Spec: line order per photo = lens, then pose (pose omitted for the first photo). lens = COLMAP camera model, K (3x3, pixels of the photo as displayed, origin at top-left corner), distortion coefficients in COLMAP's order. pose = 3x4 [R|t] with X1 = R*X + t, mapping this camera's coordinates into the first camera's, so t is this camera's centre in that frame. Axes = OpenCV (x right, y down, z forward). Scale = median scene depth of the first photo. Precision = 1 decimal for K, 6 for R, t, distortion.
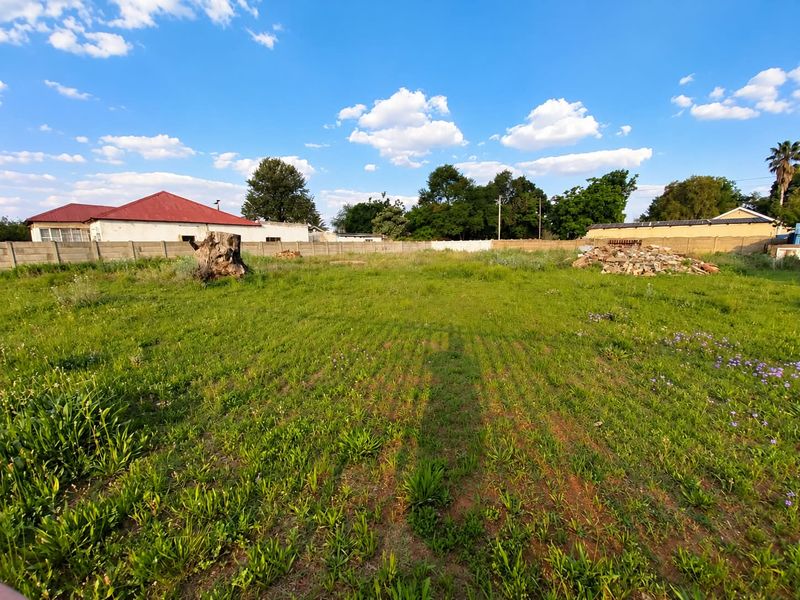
lens RADIAL K [[312.4, 0, 399.9], [0, 312.4, 302.6], [0, 0, 1]] dist [0.017086, -0.013185]
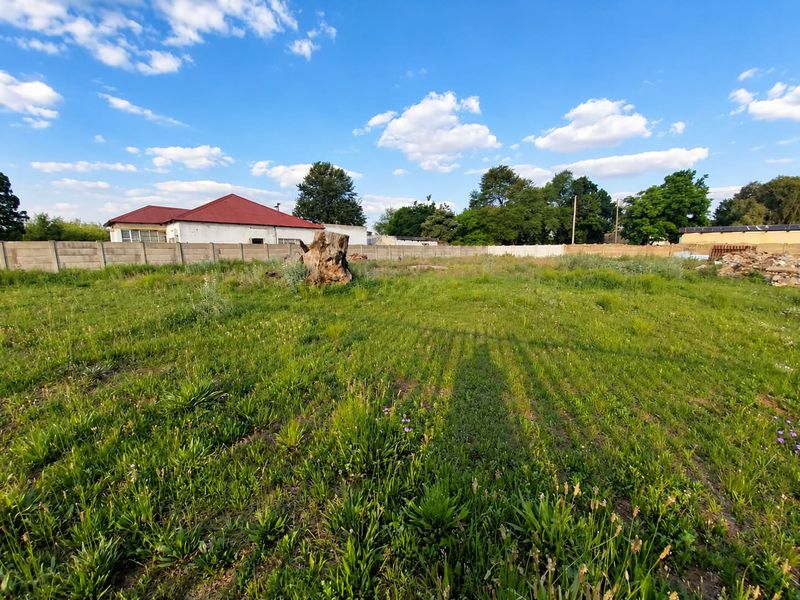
lens RADIAL K [[314.5, 0, 394.5], [0, 314.5, 305.9], [0, 0, 1]] dist [0.017837, -0.014165]
pose [[0.995547, 0.023273, -0.091349, -0.076082], [-0.023947, 0.999693, -0.006294, -0.002400], [0.091174, 0.008453, 0.995799, 0.025329]]
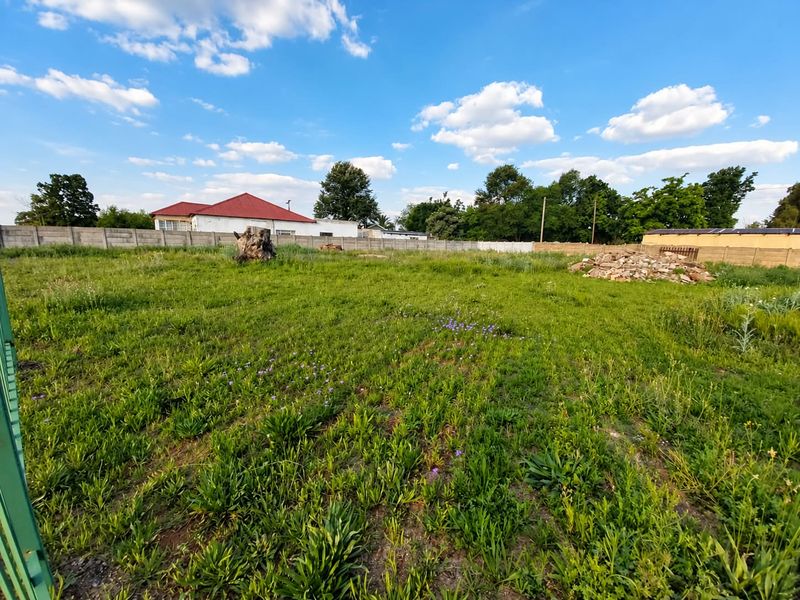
lens RADIAL K [[312.4, 0, 399.9], [0, 312.4, 302.6], [0, 0, 1]] dist [0.017086, -0.013185]
pose [[0.968951, 0.082590, -0.233053, 0.091245], [-0.081812, 0.996563, 0.013020, 0.007313], [0.233327, 0.006450, 0.972377, -0.037068]]
